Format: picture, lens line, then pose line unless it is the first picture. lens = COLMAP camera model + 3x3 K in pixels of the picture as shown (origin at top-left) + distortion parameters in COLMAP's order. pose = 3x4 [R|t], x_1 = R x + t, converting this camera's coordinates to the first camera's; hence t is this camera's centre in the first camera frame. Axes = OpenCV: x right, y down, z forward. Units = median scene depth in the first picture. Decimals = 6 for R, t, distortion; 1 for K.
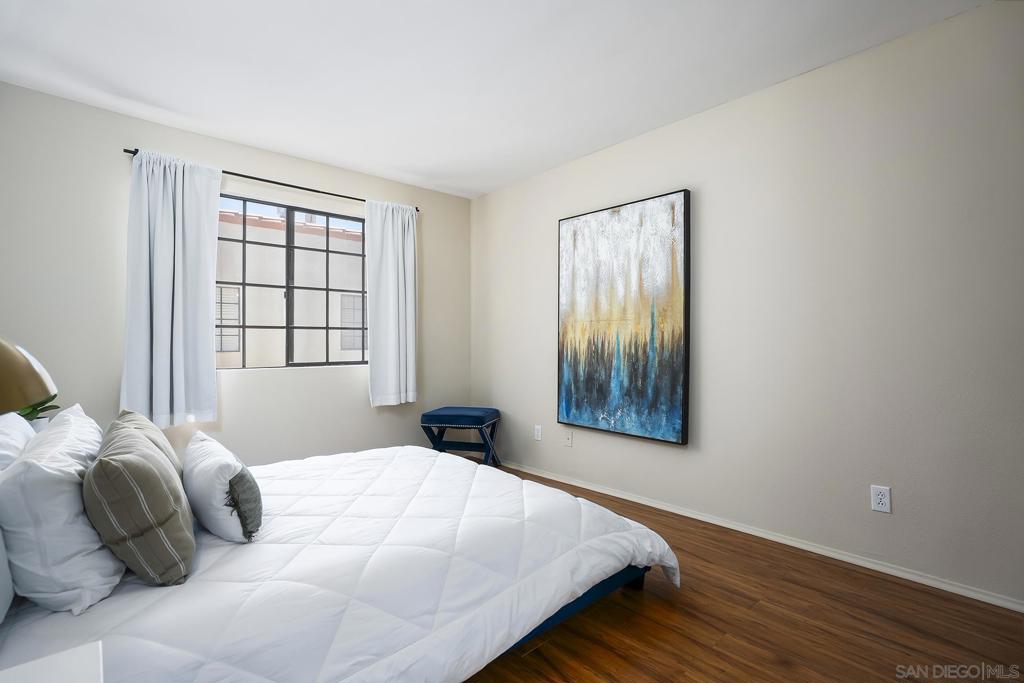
lens RADIAL K [[477.9, 0, 512.0], [0, 477.9, 341.5], [0, 0, 1]] dist [-0.002102, -0.000243]
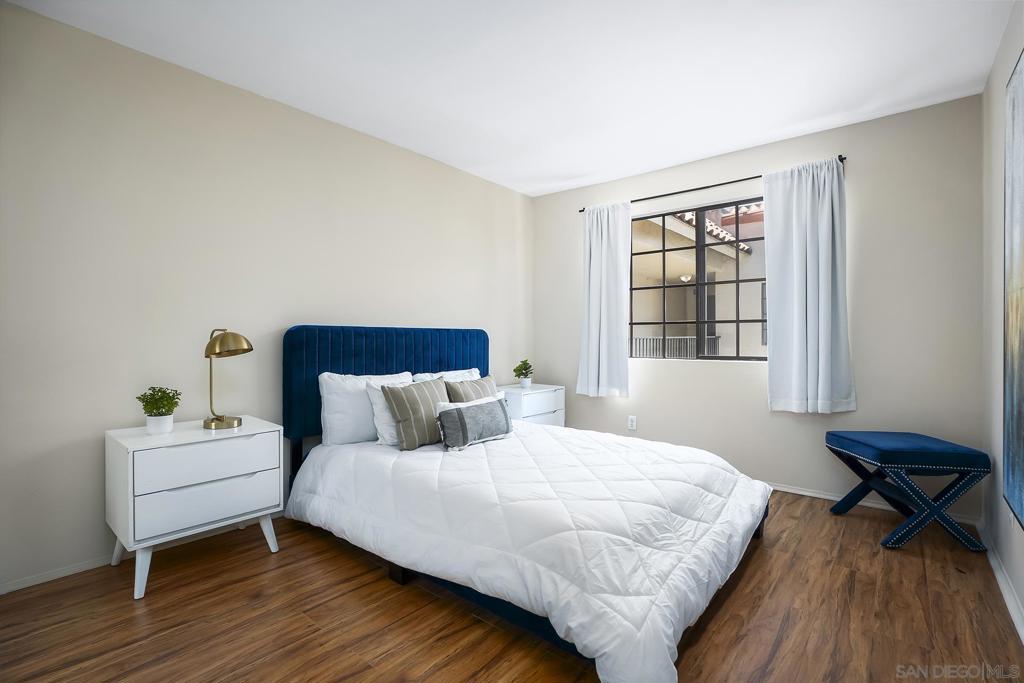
lens RADIAL K [[474.1, 0, 512.0], [0, 474.1, 341.5], [0, 0, 1]] dist [-0.002672, -0.000175]
pose [[0.157787, 0.004717, -0.987462, 0.482763], [0.000097, 0.999989, 0.004793, 0.007722], [0.987473, -0.000852, 0.157785, 0.400043]]
